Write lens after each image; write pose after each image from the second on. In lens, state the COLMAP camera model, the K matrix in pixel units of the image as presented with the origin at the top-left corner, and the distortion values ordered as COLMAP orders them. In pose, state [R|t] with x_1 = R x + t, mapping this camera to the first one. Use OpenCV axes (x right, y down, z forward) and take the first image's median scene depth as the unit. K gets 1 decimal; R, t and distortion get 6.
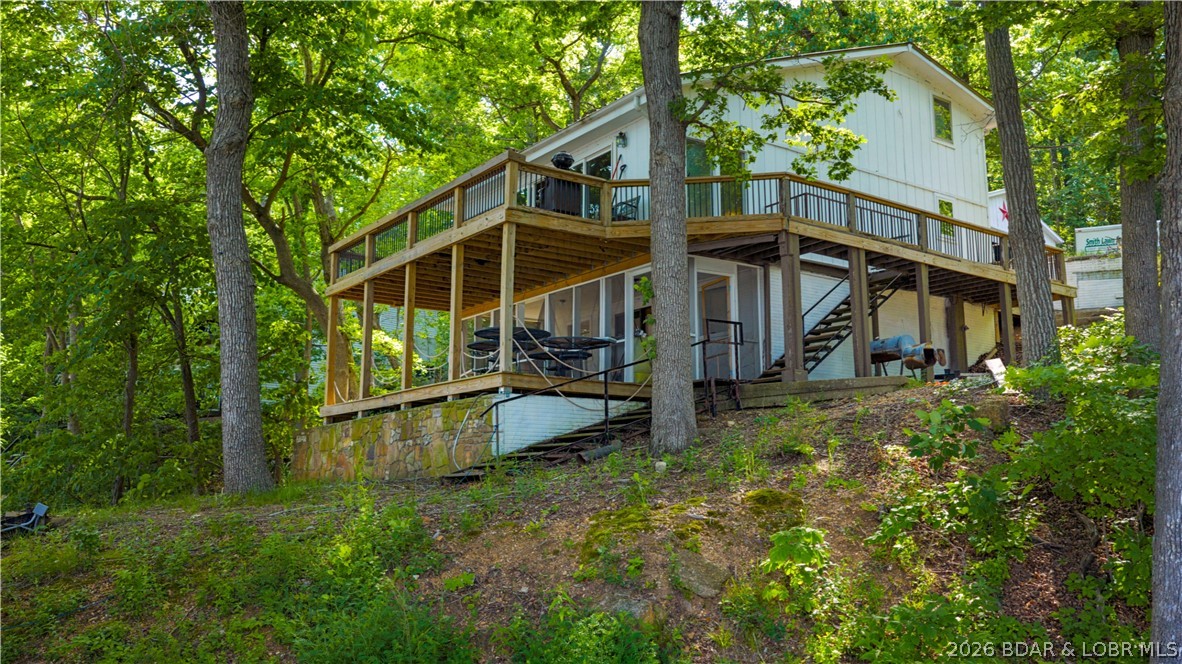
lens RADIAL K [[987.3, 0, 591.7], [0, 987.3, 328.9], [0, 0, 1]] dist [0.015893, -0.008432]
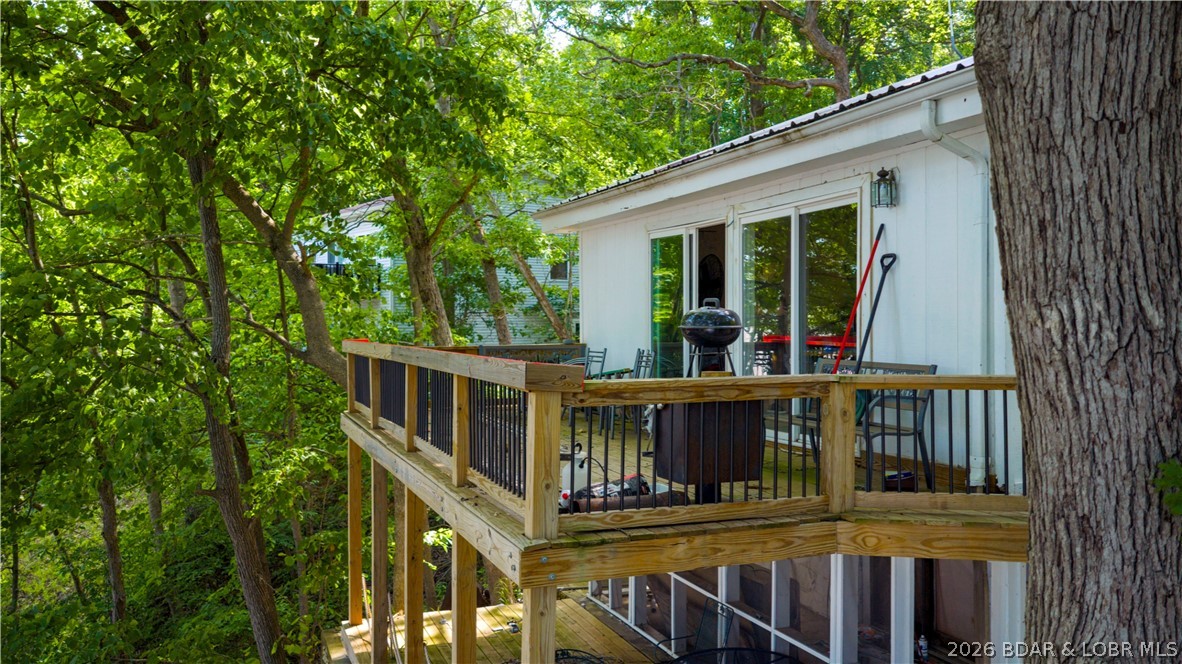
lens RADIAL K [[987.3, 0, 593.3], [0, 987.3, 334.8], [0, 0, 1]] dist [0.015893, -0.008432]
pose [[0.968080, -0.001481, -0.250639, 0.017627], [0.049067, 0.981753, 0.183721, -0.221769], [0.245793, -0.190155, 0.950488, 0.621162]]
